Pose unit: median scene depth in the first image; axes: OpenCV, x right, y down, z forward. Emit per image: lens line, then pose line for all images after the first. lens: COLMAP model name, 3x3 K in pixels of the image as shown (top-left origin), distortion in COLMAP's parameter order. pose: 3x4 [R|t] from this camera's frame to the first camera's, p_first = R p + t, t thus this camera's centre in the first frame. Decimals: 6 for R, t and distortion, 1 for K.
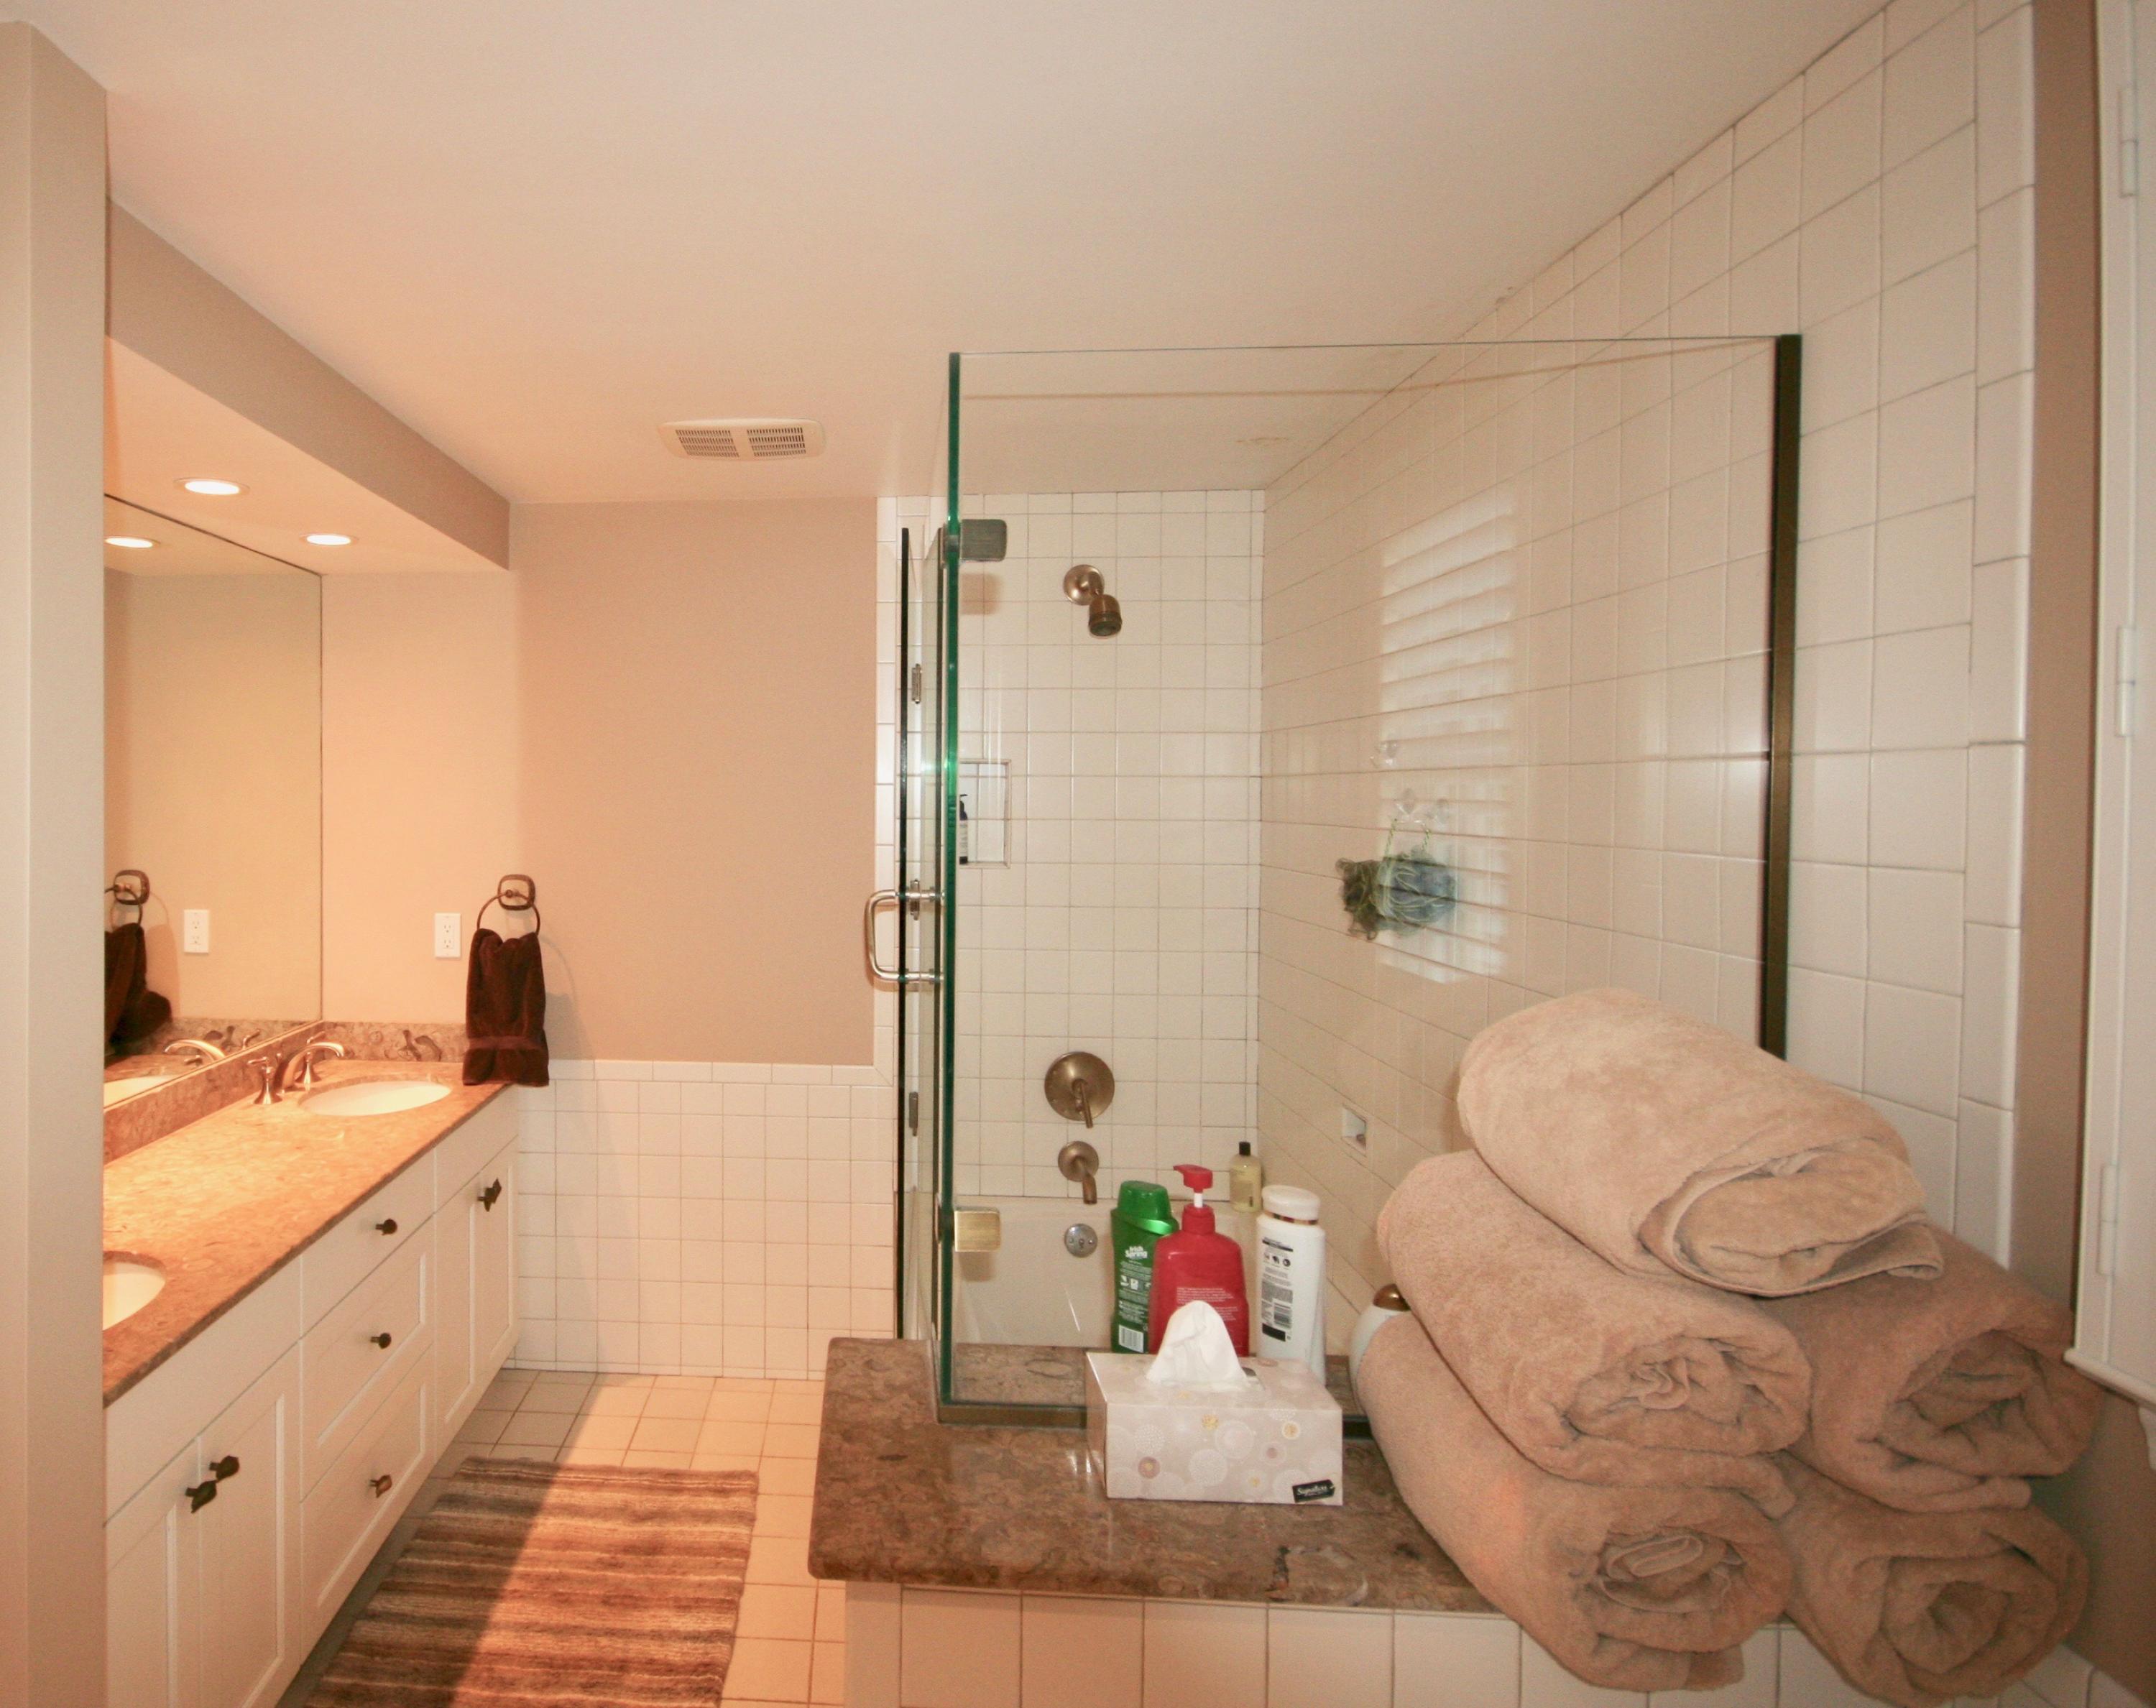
lens RADIAL K [[964.0, 0, 1078.0], [0, 964.0, 854.0], [0, 0, 1]] dist [-0.001492, -0.000211]
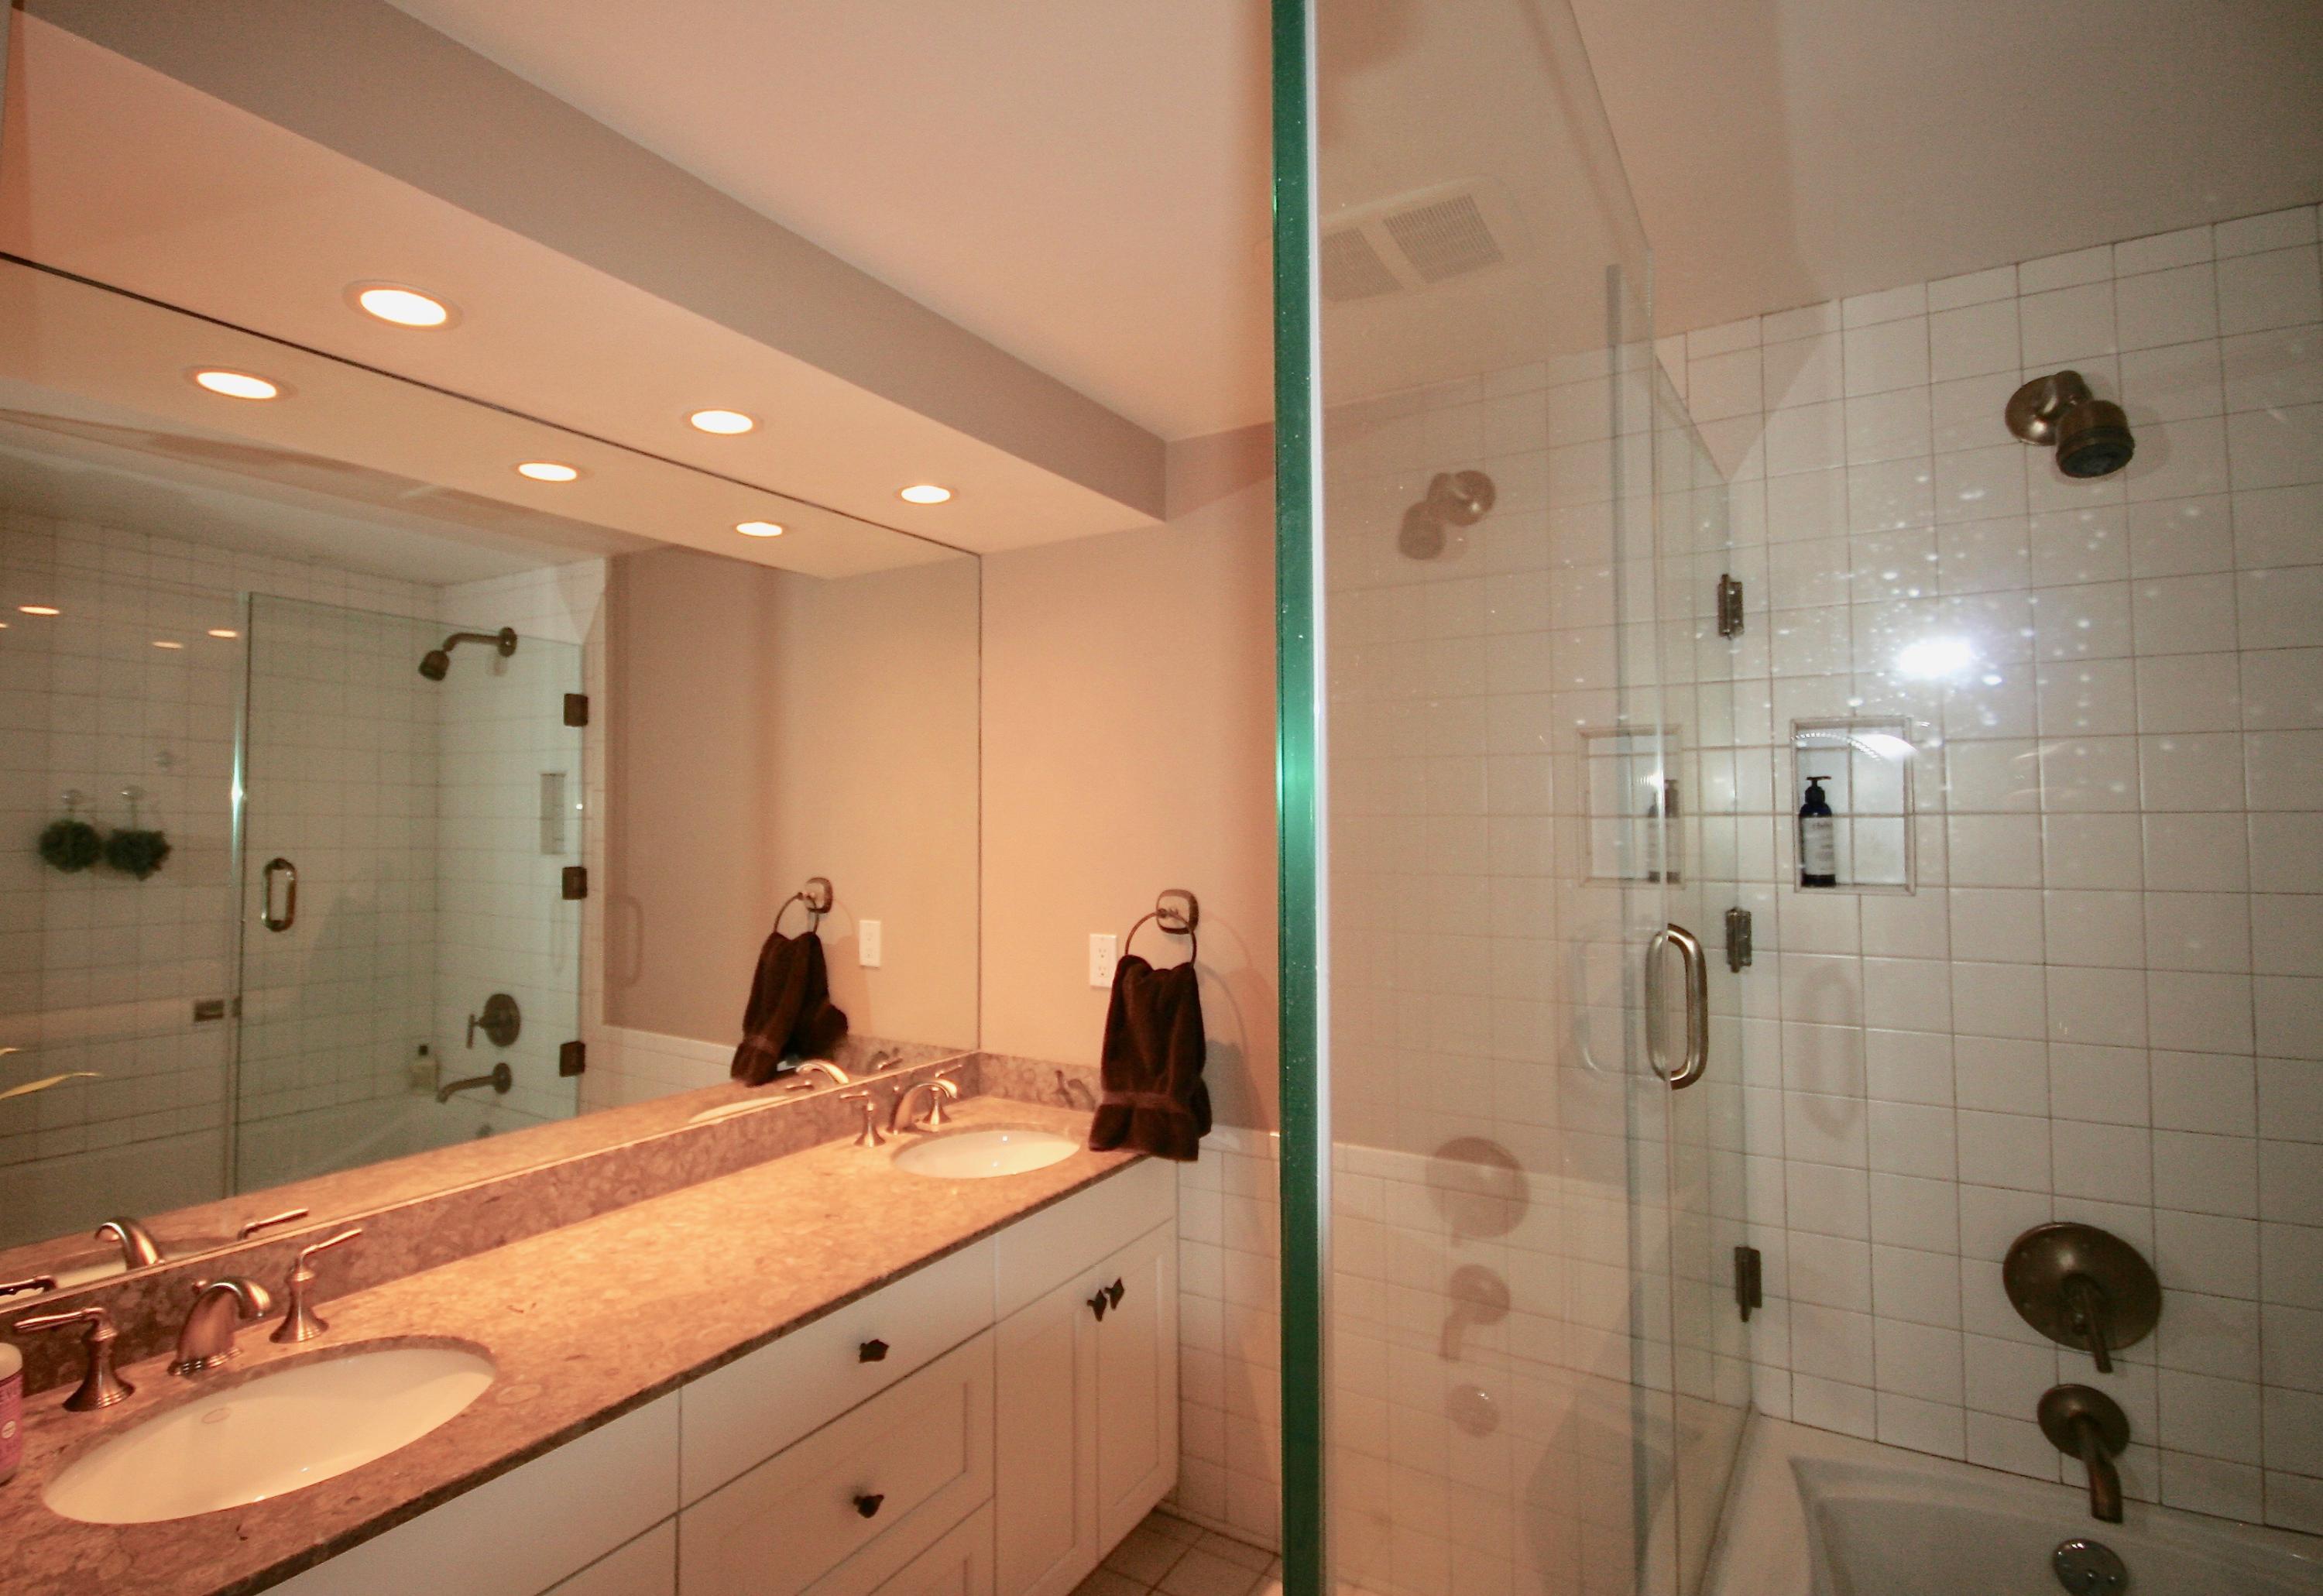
lens RADIAL K [[1144.8, 0, 1161.5], [0, 1144.8, 798.0], [0, 0, 1]] dist [-0.002094, -0.006159]
pose [[0.780760, -0.037818, -0.623686, 0.015185], [-0.007209, 0.997555, -0.069512, 0.012858], [0.624790, 0.058768, 0.778578, 0.265393]]
